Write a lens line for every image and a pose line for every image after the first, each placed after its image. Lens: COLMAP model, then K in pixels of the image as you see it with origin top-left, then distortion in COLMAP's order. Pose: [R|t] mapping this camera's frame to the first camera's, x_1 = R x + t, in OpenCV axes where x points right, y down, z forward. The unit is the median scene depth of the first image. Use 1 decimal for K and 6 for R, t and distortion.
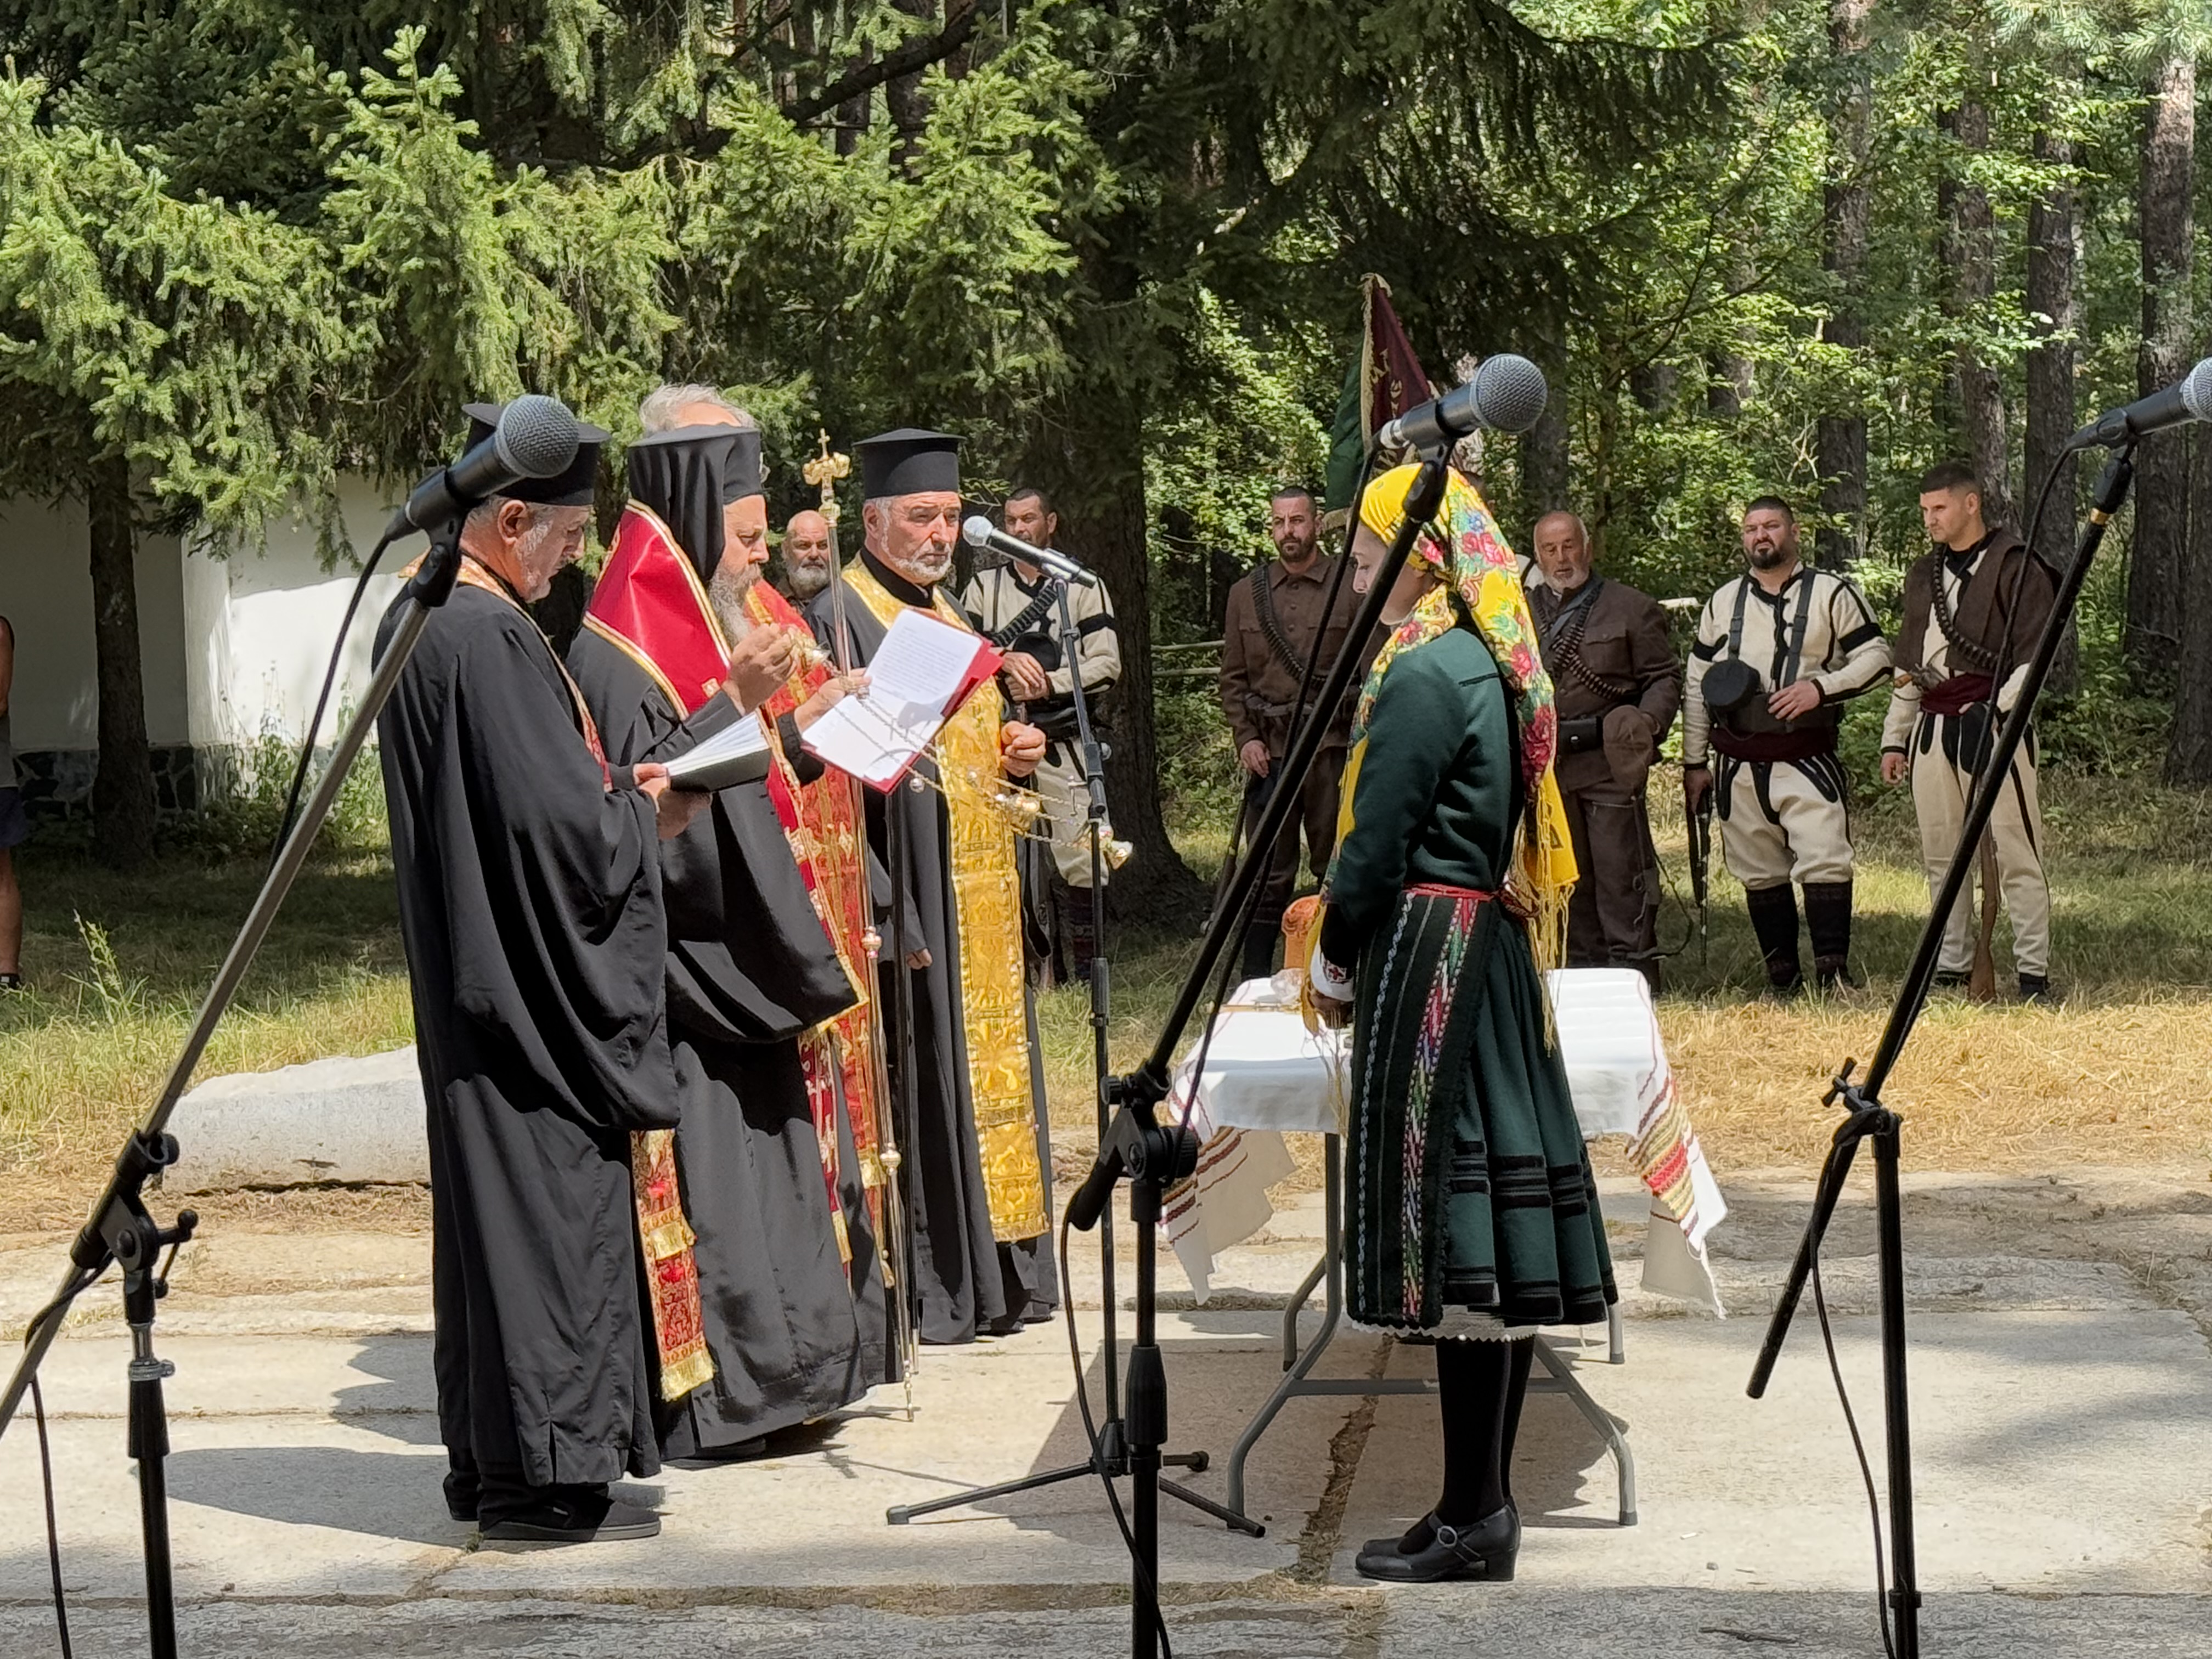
lens RADIAL K [[4659.4, 0, 1106.0], [0, 4659.4, 829.5], [0, 0, 1]] dist [0.191969, -0.429065]
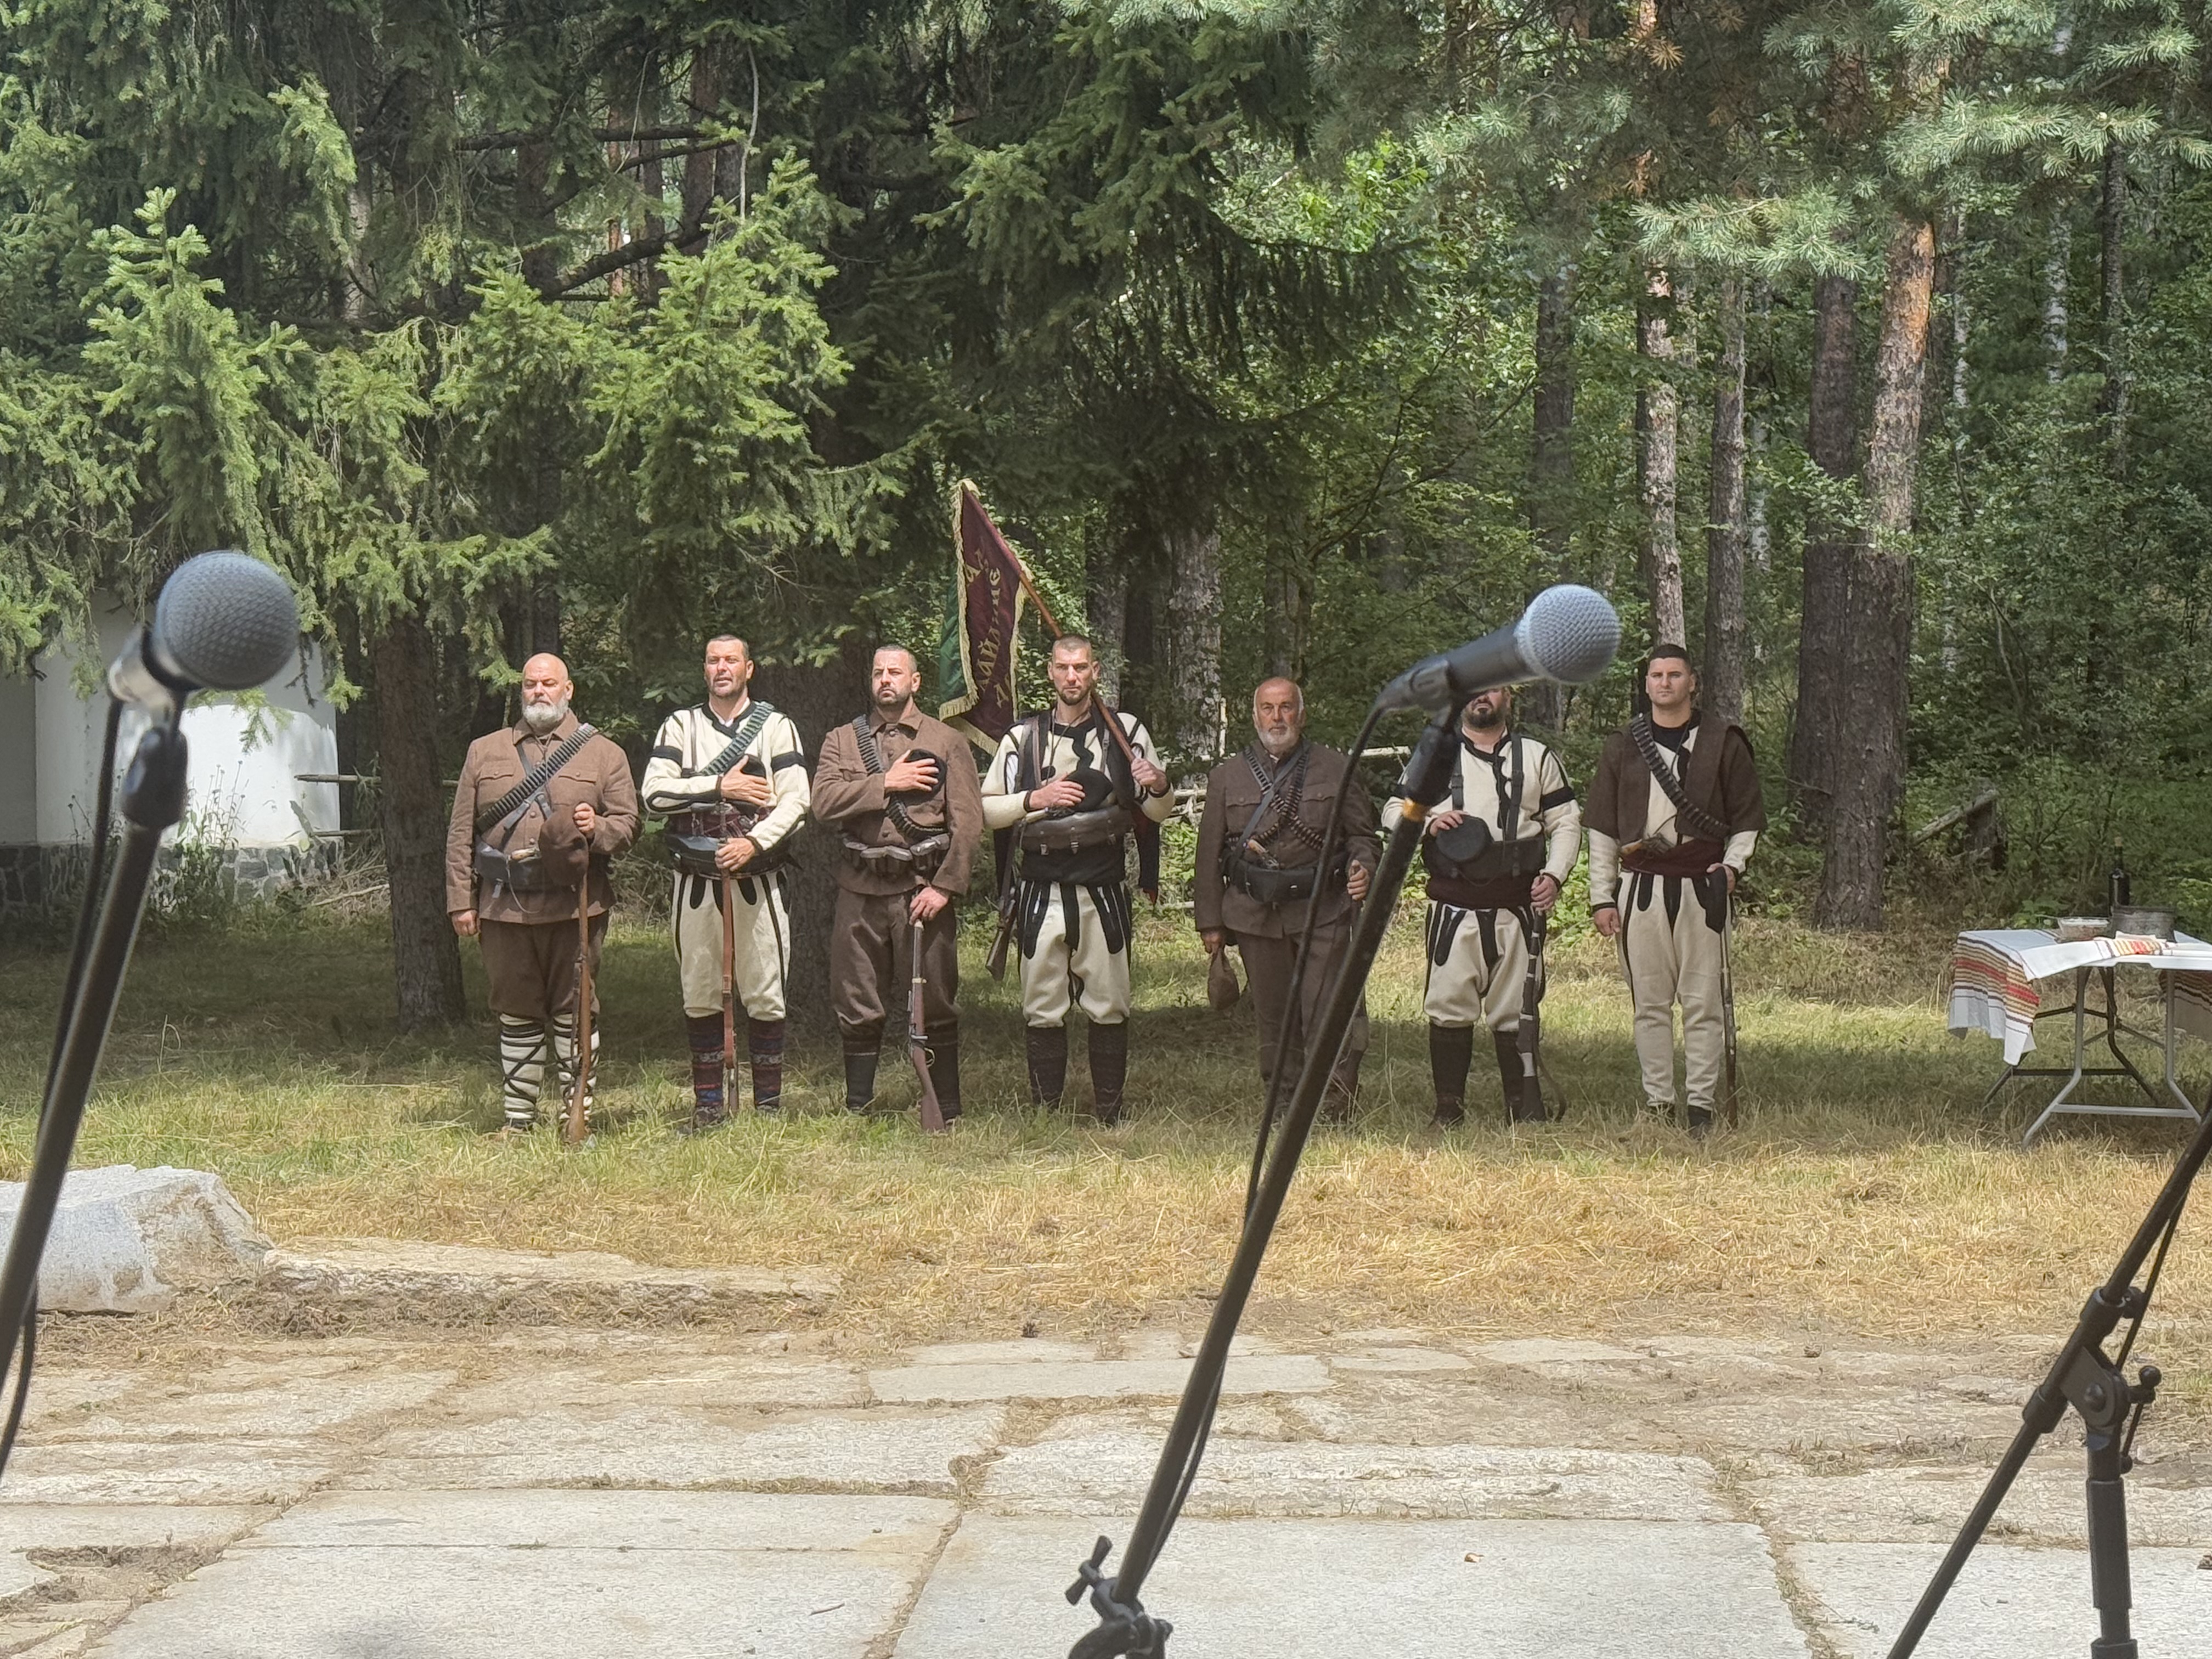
lens RADIAL K [[3945.3, 0, 1055.2], [0, 3945.3, 820.8], [0, 0, 1]] dist [0.161503, -0.131615]
pose [[0.999303, 0.027248, 0.025521, 0.032402], [-0.026610, 0.999333, -0.025010, -0.010853], [-0.026186, 0.024314, 0.999361, 0.096345]]
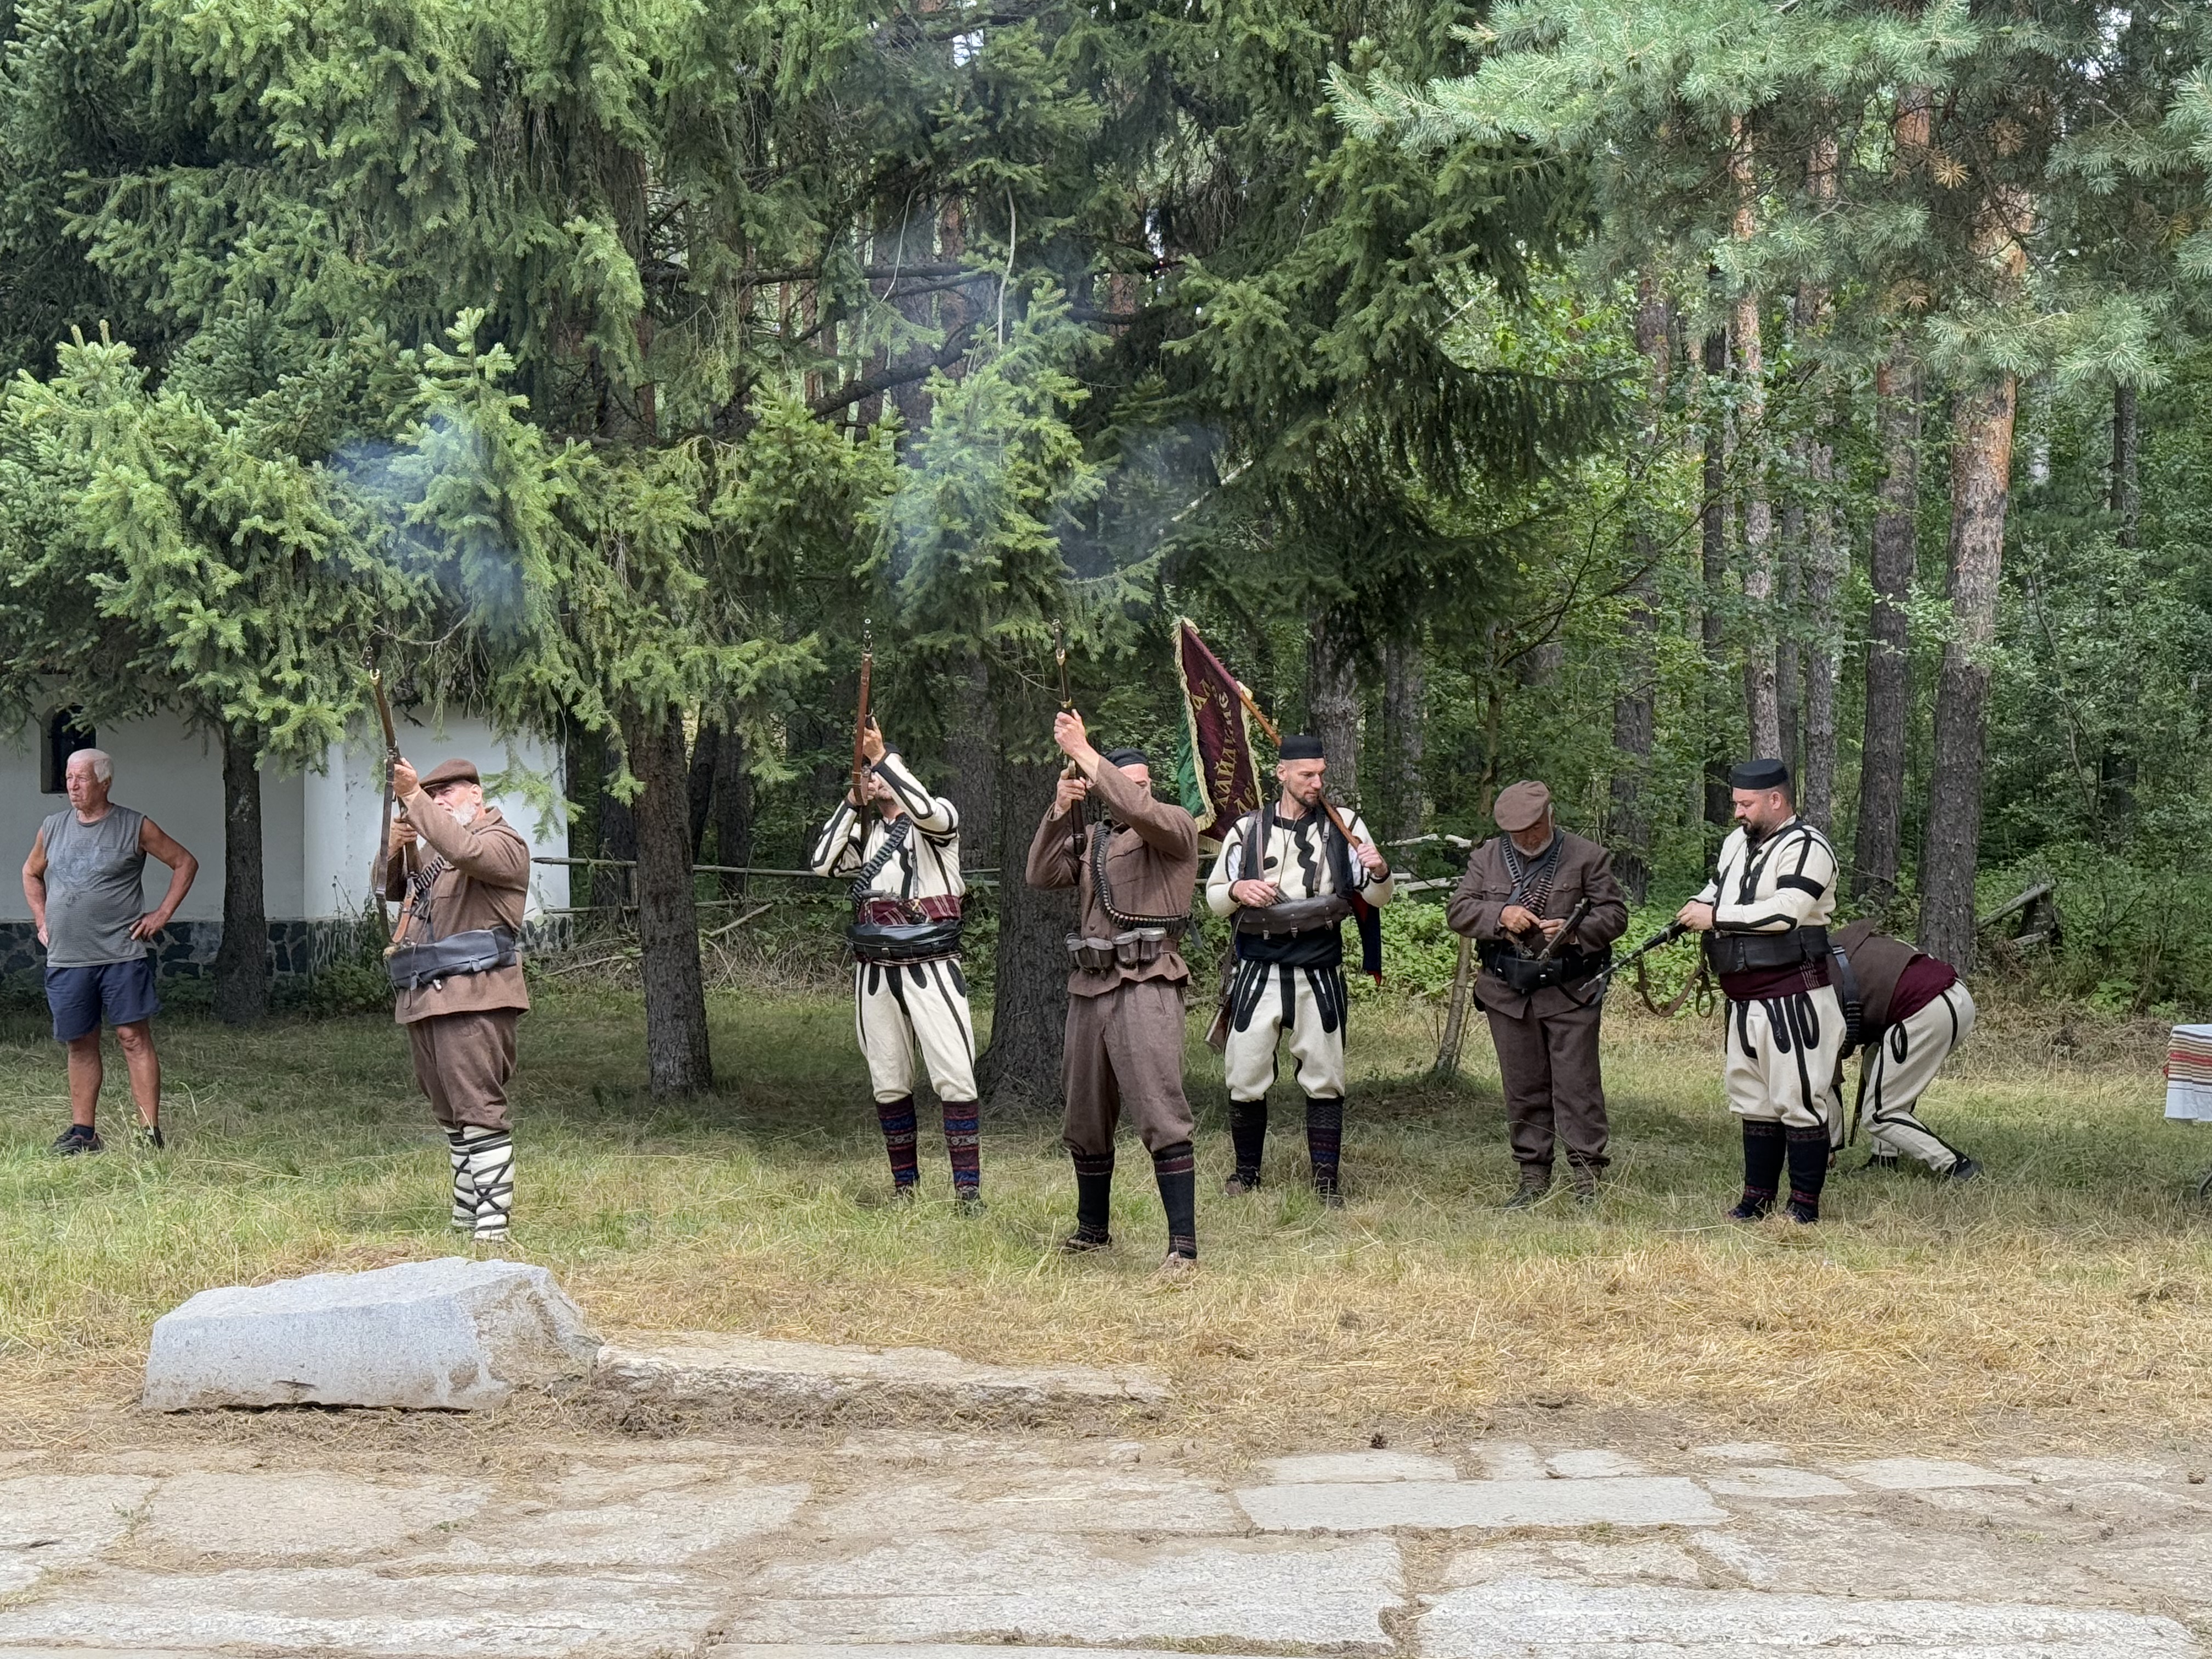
lens RADIAL K [[3338.3, 0, 1106.0], [0, 3338.3, 829.5], [0, 0, 1]] dist [0.154845, -0.038125]
pose [[0.999221, 0.033361, 0.021081, -0.009687], [-0.032423, 0.998533, -0.043360, -0.017073], [-0.022496, 0.042643, 0.998837, 0.195420]]
